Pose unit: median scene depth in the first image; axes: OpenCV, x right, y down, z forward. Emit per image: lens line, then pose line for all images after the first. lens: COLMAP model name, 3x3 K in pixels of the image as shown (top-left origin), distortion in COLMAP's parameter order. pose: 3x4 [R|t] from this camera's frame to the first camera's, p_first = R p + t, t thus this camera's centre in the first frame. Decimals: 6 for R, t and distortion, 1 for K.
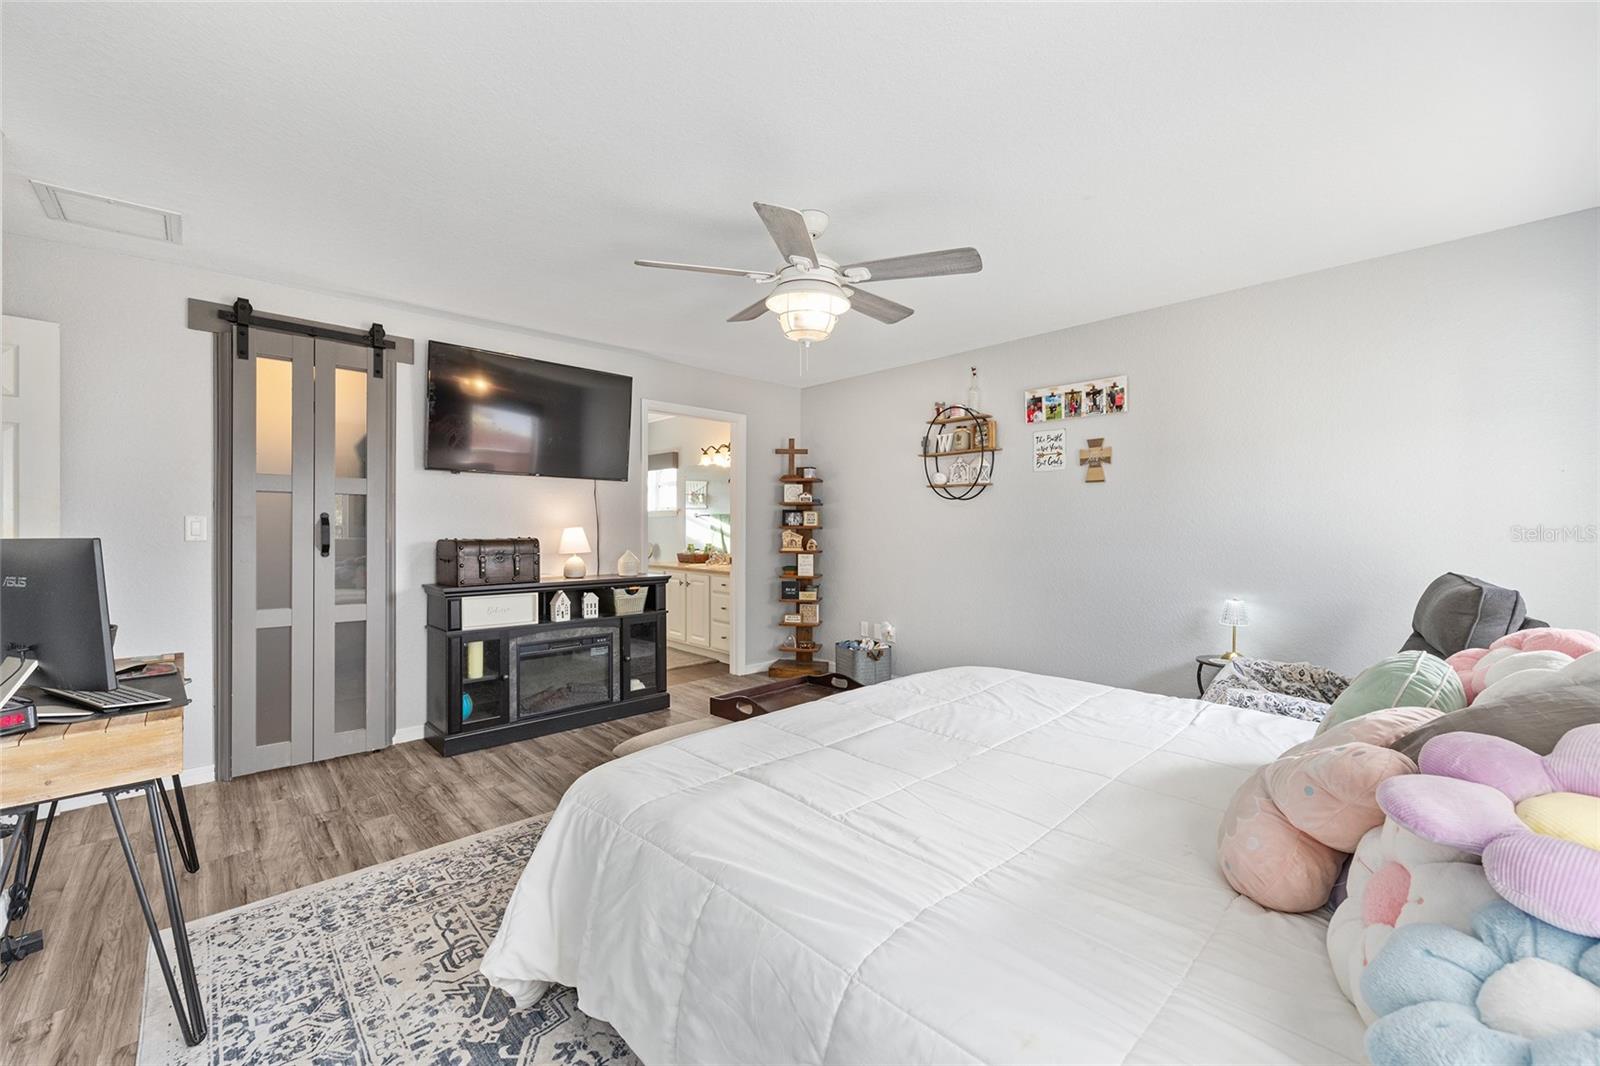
lens RADIAL K [[648.6, 0, 802.3], [0, 648.6, 525.0], [0, 0, 1]] dist [0.003269, 0.000202]
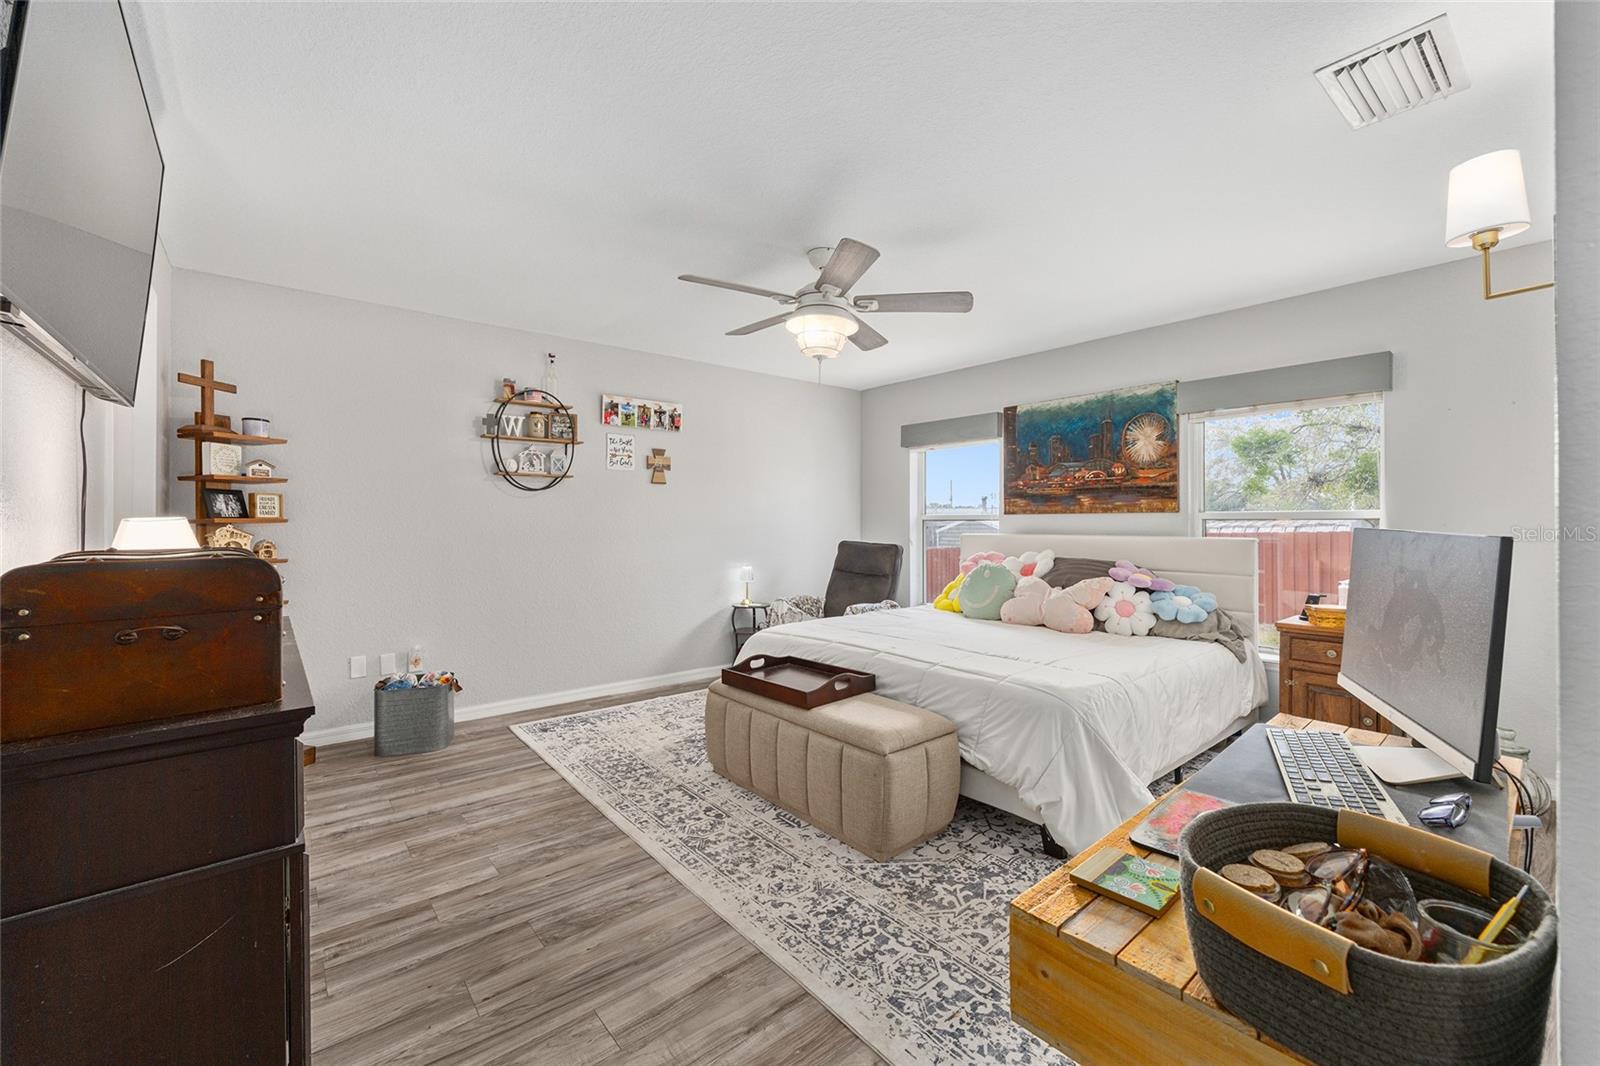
lens RADIAL K [[648.6, 0, 803.2], [0, 648.6, 521.5], [0, 0, 1]] dist [0.003269, 0.000202]
pose [[0.052191, -0.002030, 0.998635, -0.725270], [-0.001756, 0.999996, 0.002125, 0.002974], [-0.998636, -0.001865, 0.052187, 0.617997]]
